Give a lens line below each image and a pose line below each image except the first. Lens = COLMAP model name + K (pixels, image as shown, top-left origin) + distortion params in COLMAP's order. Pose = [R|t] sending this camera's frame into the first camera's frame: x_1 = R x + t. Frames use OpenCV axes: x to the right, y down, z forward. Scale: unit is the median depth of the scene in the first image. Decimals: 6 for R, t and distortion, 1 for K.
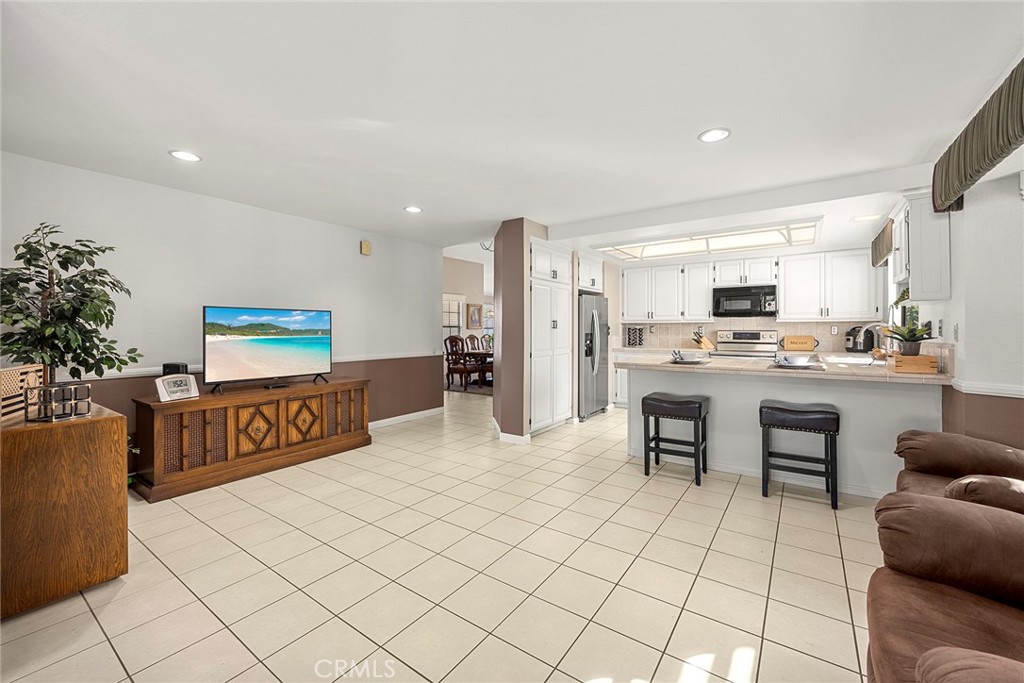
lens RADIAL K [[414.1, 0, 517.9], [0, 414.1, 329.7], [0, 0, 1]] dist [-0.001680, 0.000169]
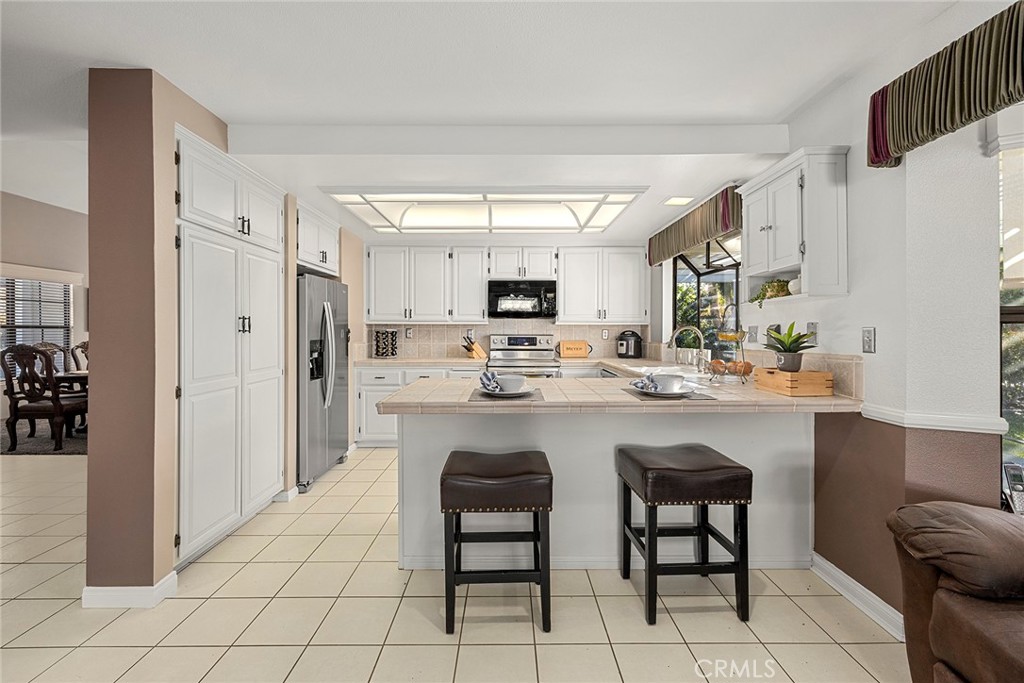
lens RADIAL K [[414.1, 0, 508.8], [0, 414.1, 334.0], [0, 0, 1]] dist [-0.001680, 0.000169]
pose [[0.818347, -0.001569, 0.574722, 0.056319], [-0.001785, 0.999985, 0.005272, -0.003805], [-0.574721, -0.005340, 0.818332, 0.361590]]
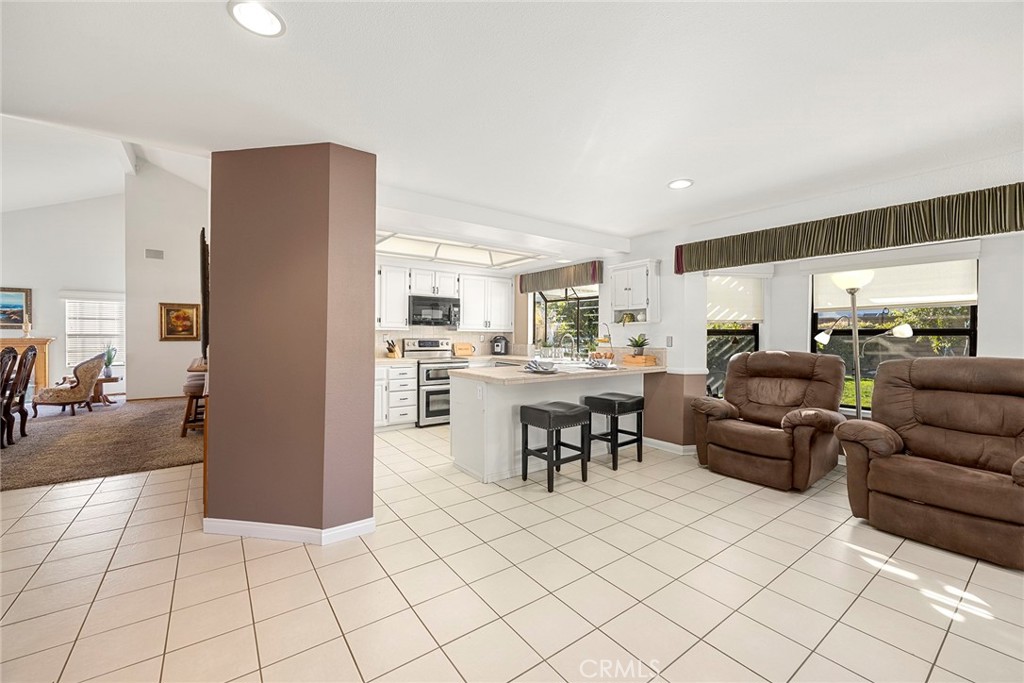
lens RADIAL K [[414.1, 0, 501.8], [0, 414.1, 335.8], [0, 0, 1]] dist [-0.001680, 0.000169]
pose [[0.343191, 0.001302, 0.939265, -0.403886], [-0.006102, 0.999981, 0.000843, -0.007757], [-0.939246, -0.006021, 0.343192, 0.499660]]
